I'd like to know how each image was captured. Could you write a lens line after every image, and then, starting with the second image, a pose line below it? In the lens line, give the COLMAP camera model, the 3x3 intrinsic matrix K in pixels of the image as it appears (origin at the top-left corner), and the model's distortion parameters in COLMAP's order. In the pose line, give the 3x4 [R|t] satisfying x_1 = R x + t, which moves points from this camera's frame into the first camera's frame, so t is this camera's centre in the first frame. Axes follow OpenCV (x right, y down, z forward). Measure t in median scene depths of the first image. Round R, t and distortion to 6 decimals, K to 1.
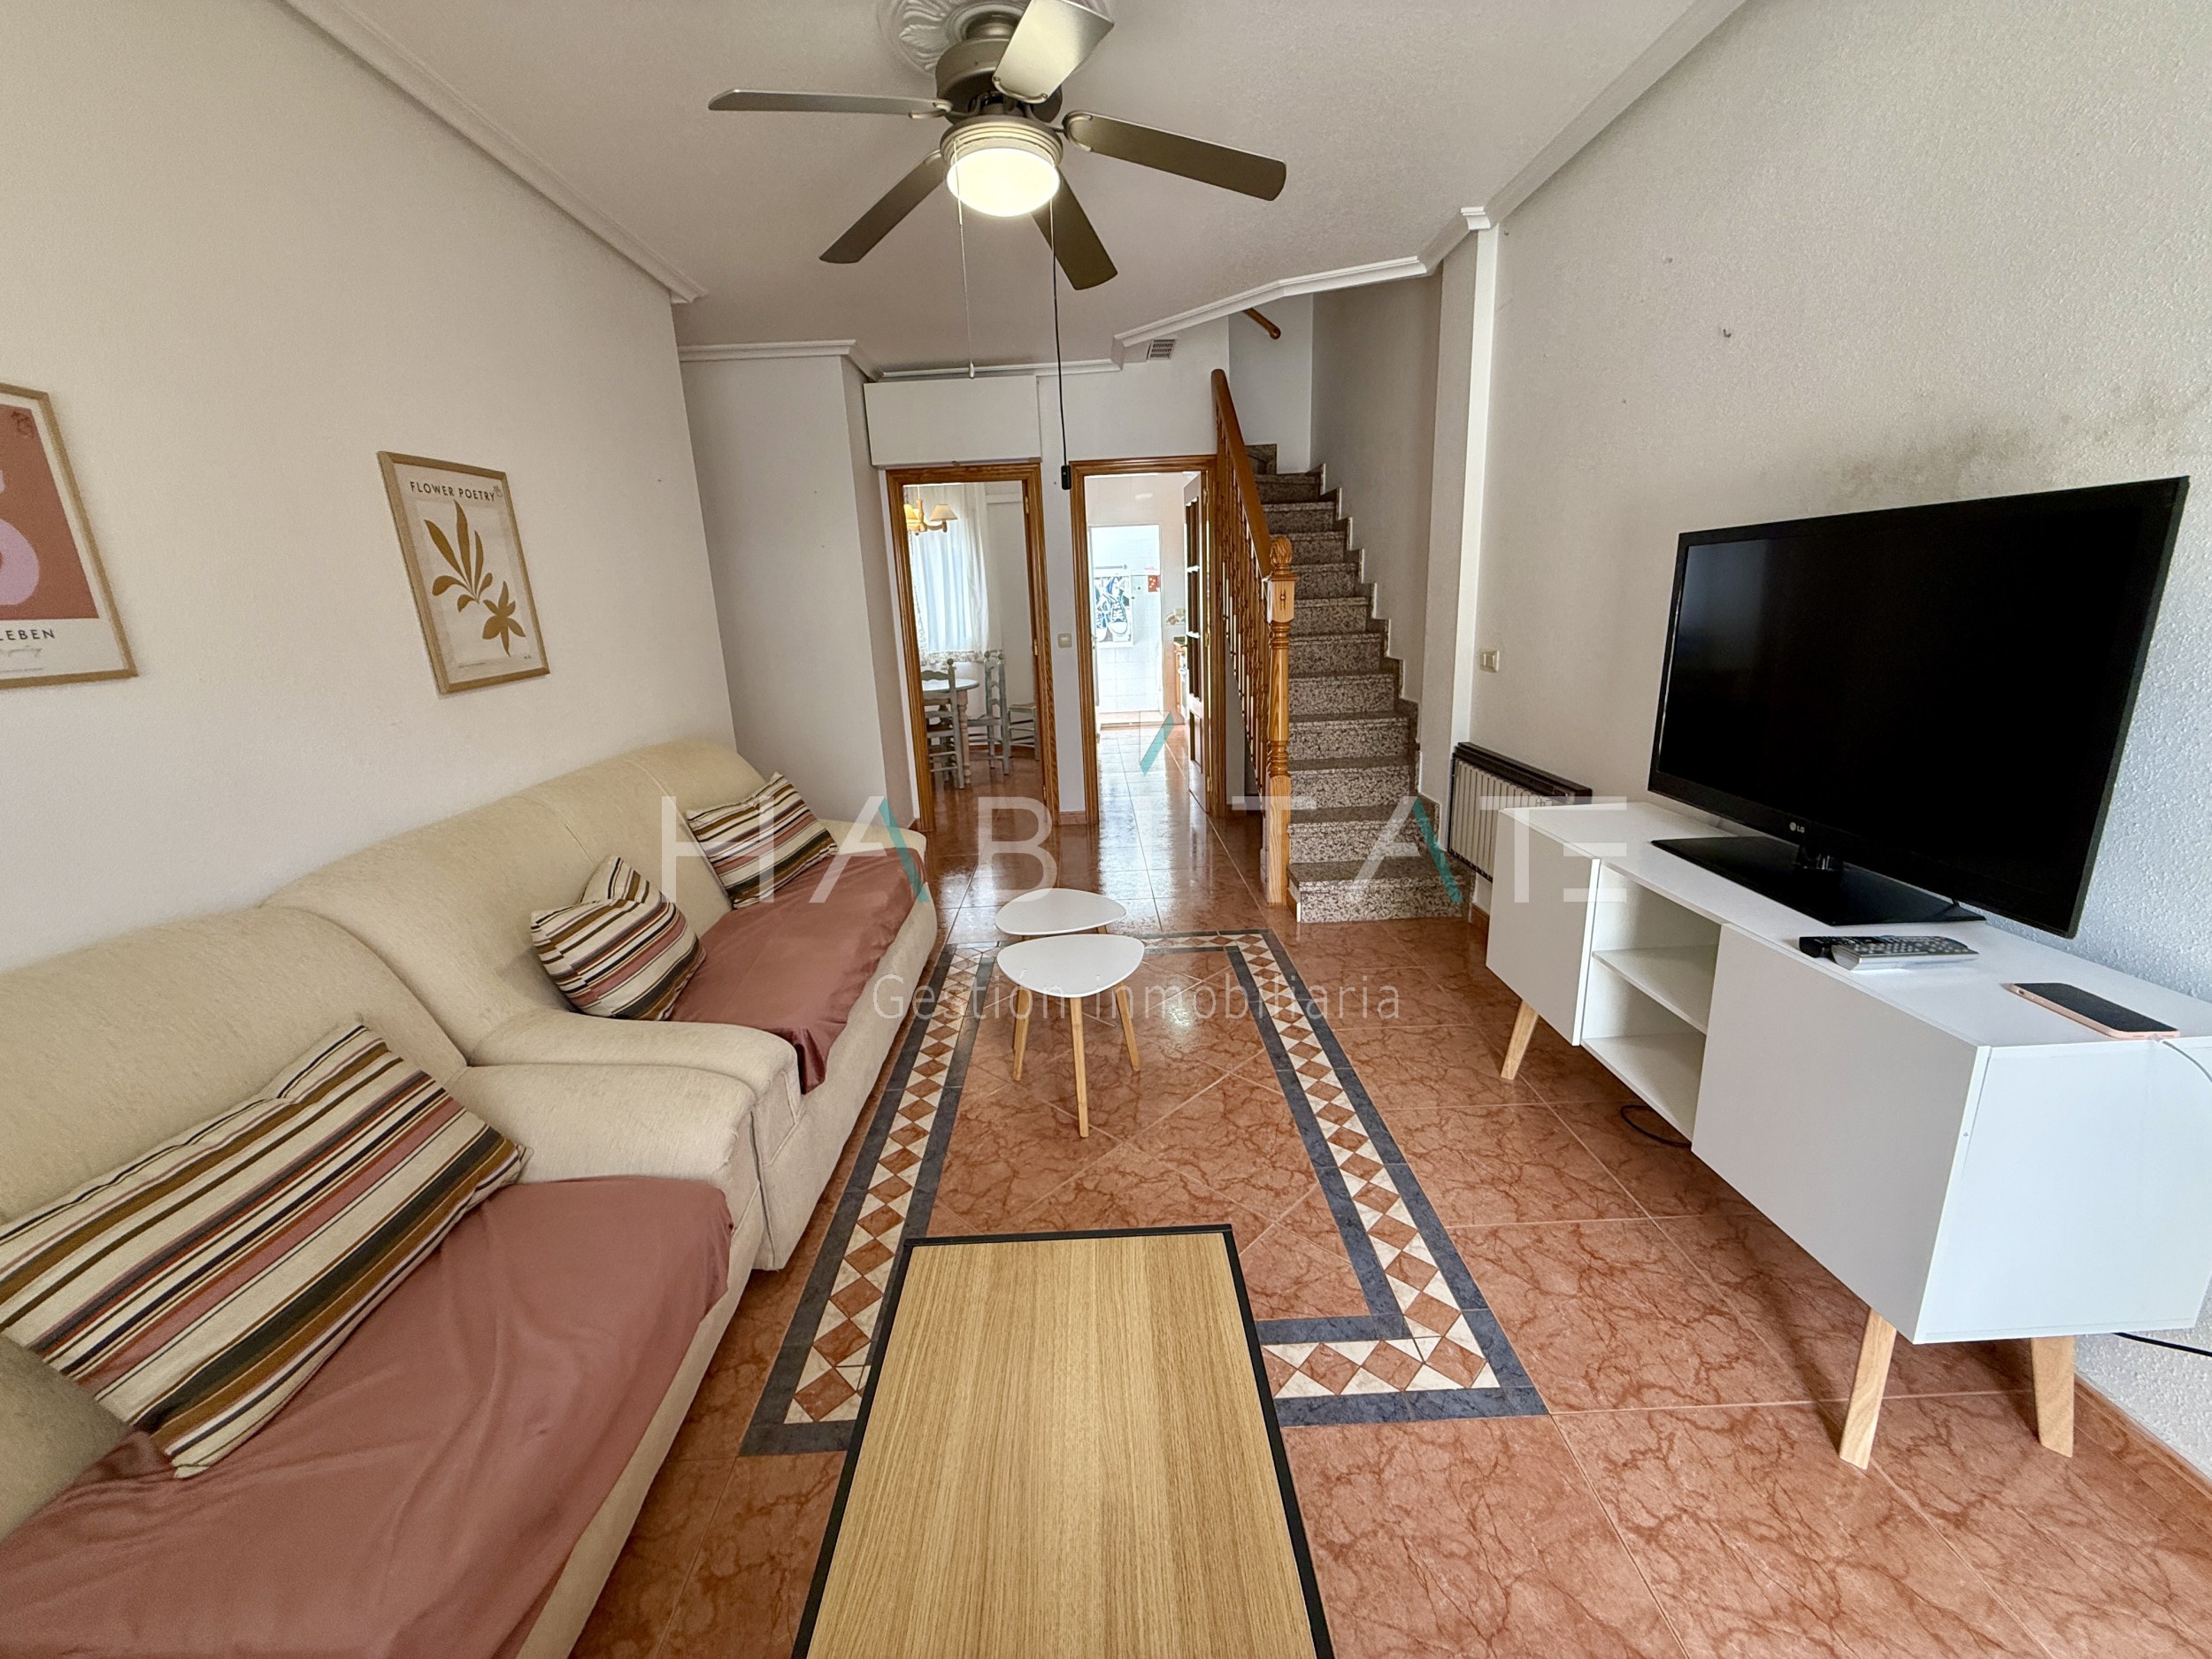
lens RADIAL K [[879.6, 0, 1101.5], [0, 879.6, 829.1], [0, 0, 1]] dist [-0.001361, 0.000411]
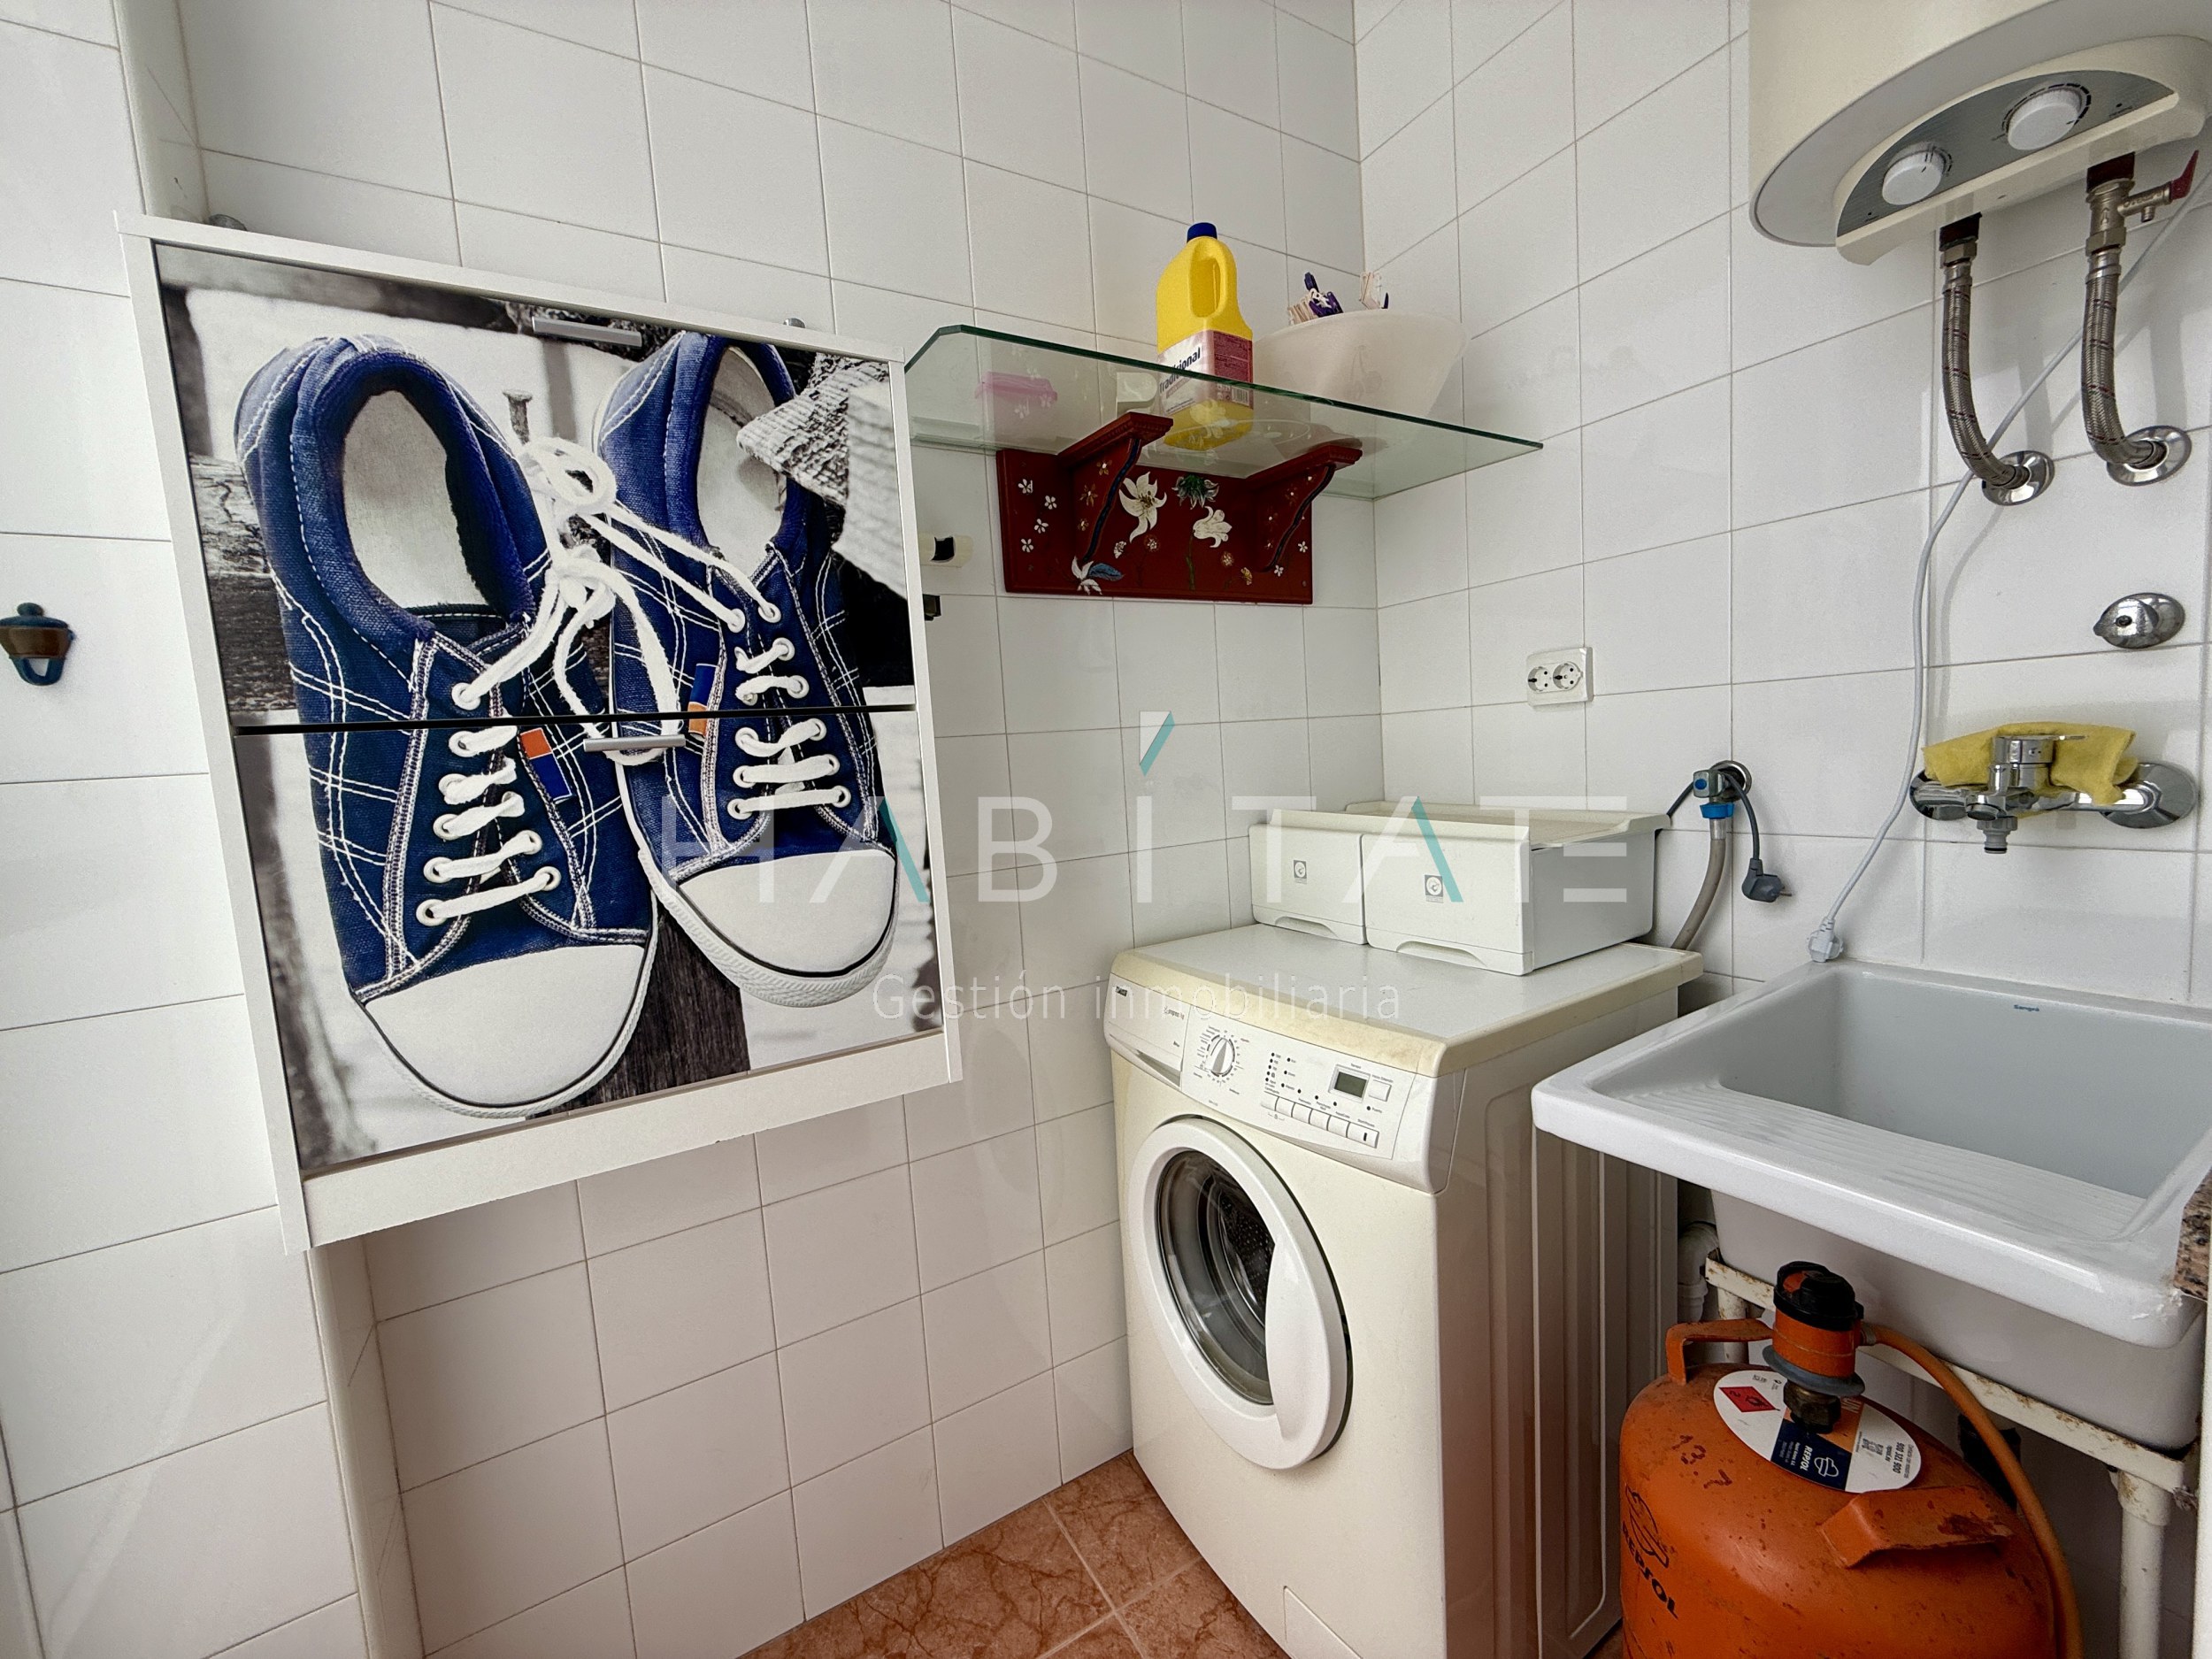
lens RADIAL K [[879.6, 0, 1101.5], [0, 879.6, 829.1], [0, 0, 1]] dist [-0.001361, 0.000411]
pose [[0.876623, -0.057395, 0.477743, 0.007927], [0.140809, 0.979997, -0.140640, -0.463611], [-0.460115, 0.190559, 0.867169, 1.906740]]
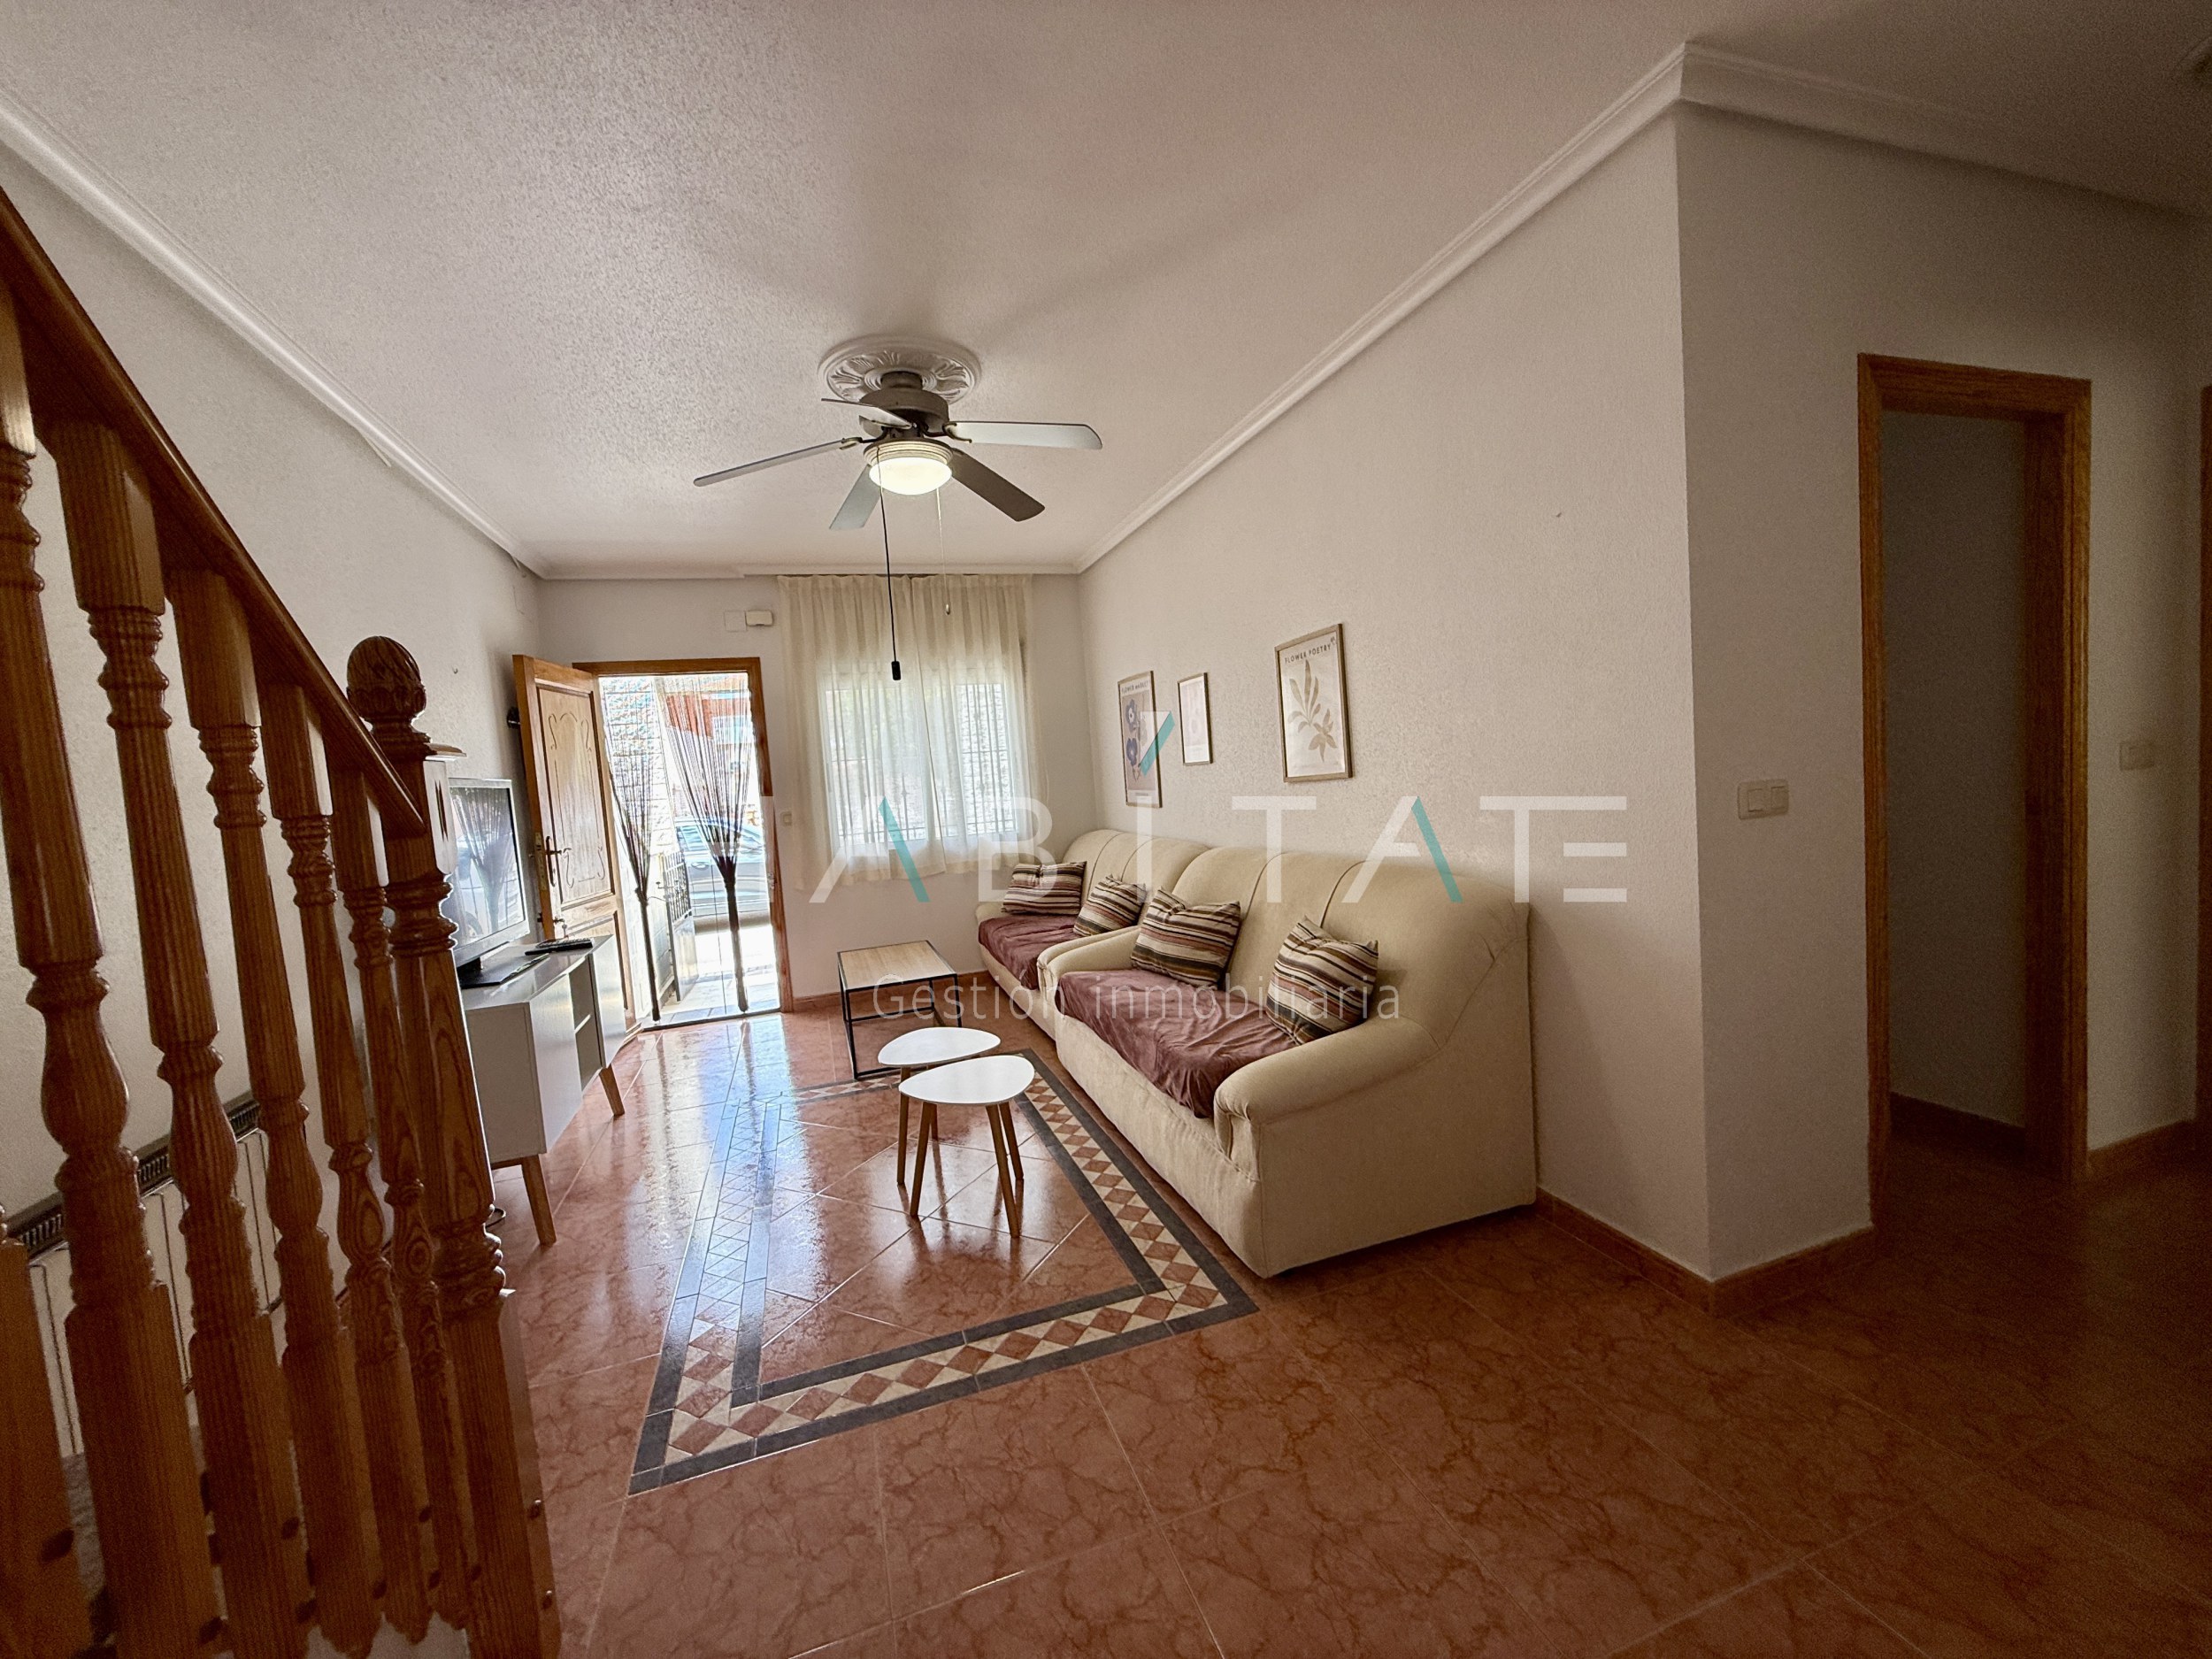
lens RADIAL K [[878.8, 0, 1098.1], [0, 878.8, 825.7], [0, 0, 1]] dist [-0.001783, -0.000037]
pose [[-0.947397, 0.132556, -0.291320, 0.035645], [0.036282, 0.948816, 0.313738, -0.260700], [0.317997, 0.286665, -0.903715, 1.029624]]
